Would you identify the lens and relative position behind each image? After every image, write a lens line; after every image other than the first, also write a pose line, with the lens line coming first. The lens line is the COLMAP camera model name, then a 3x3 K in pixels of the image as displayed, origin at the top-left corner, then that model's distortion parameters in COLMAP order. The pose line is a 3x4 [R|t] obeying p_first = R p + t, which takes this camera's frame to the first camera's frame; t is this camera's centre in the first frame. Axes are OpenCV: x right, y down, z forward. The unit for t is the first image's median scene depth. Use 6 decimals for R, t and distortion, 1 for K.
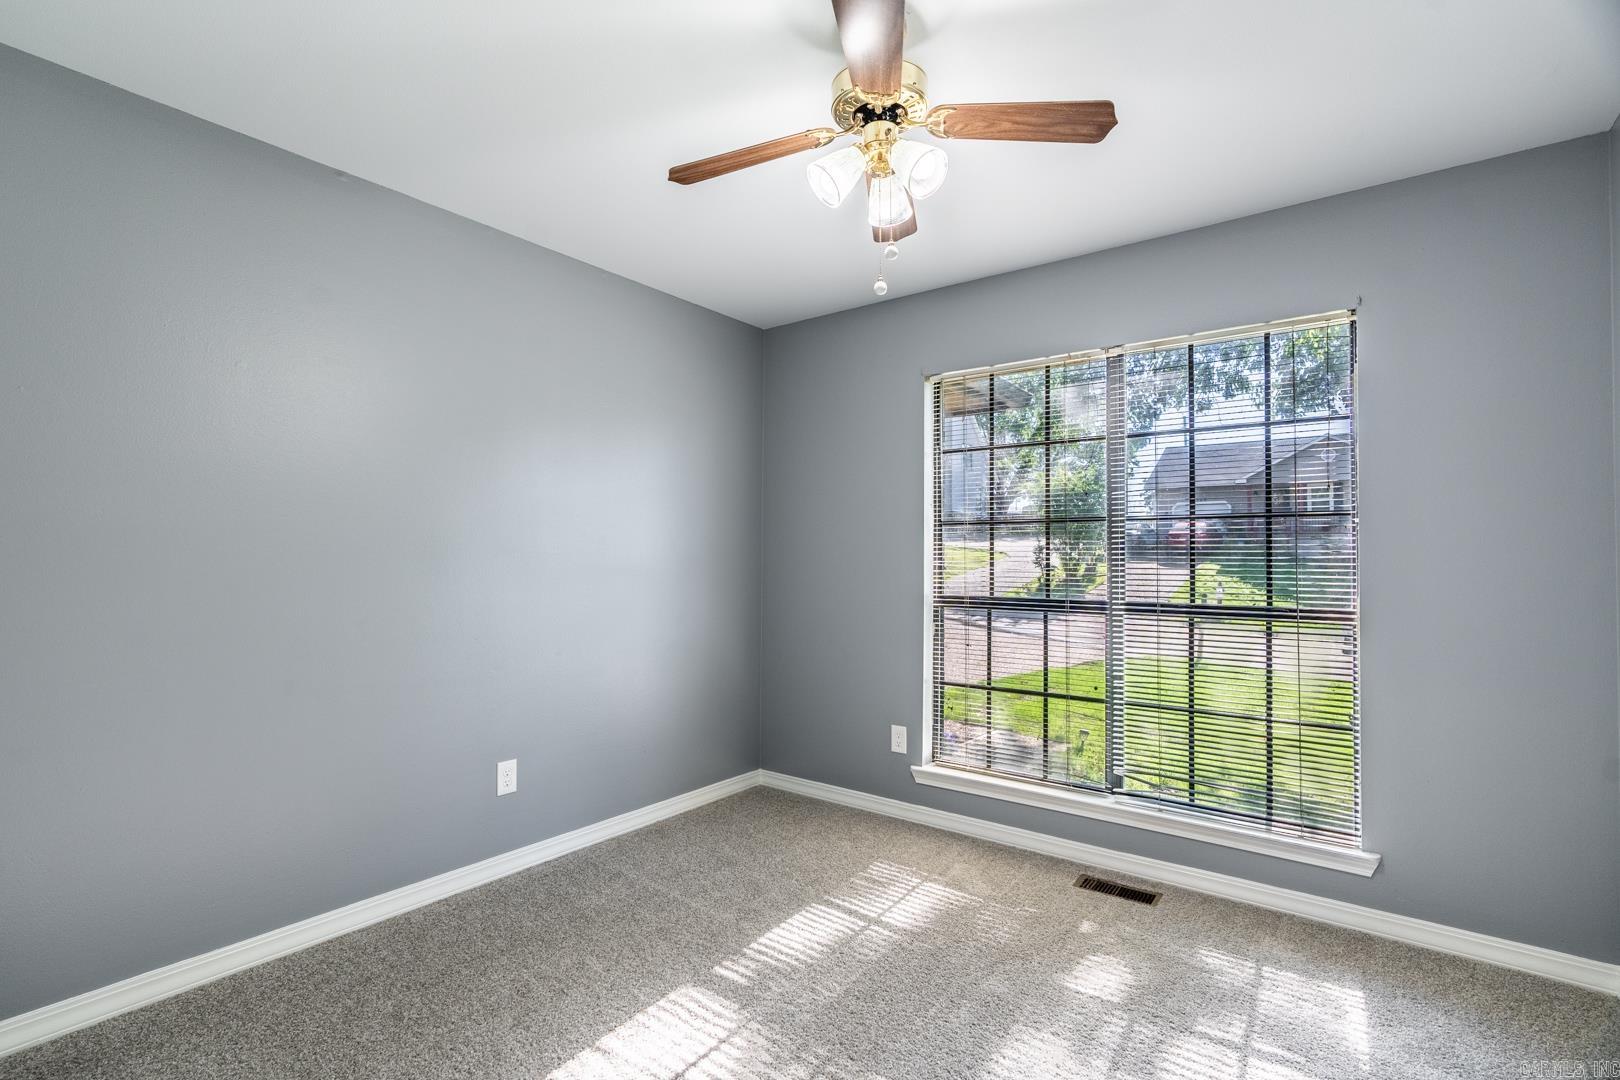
lens RADIAL K [[743.2, 0, 808.9], [0, 743.2, 548.5], [0, 0, 1]] dist [0.000179, 0.000119]
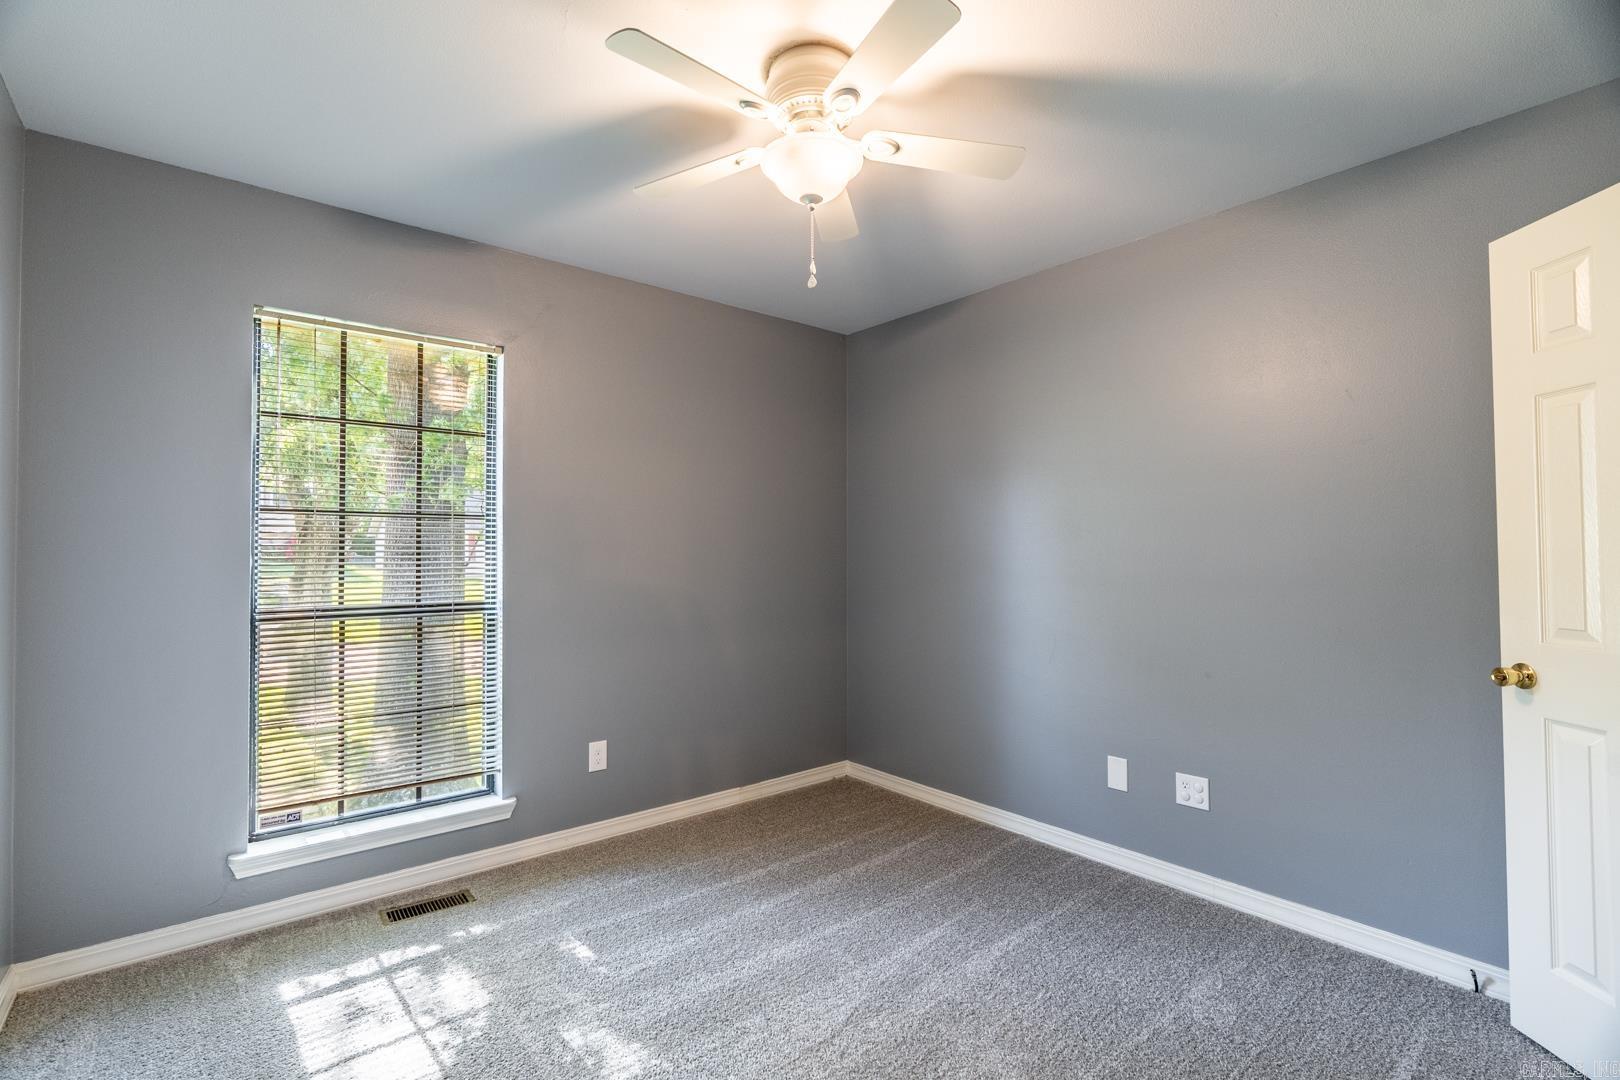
lens RADIAL K [[743.2, 0, 808.7], [0, 743.2, 537.2], [0, 0, 1]] dist [0.000179, 0.000119]
pose [[0.245560, 0.018532, 0.969204, -0.400480], [-0.004897, 0.999828, -0.017877, 0.000690], [-0.969369, -0.000356, 0.245609, 0.293226]]
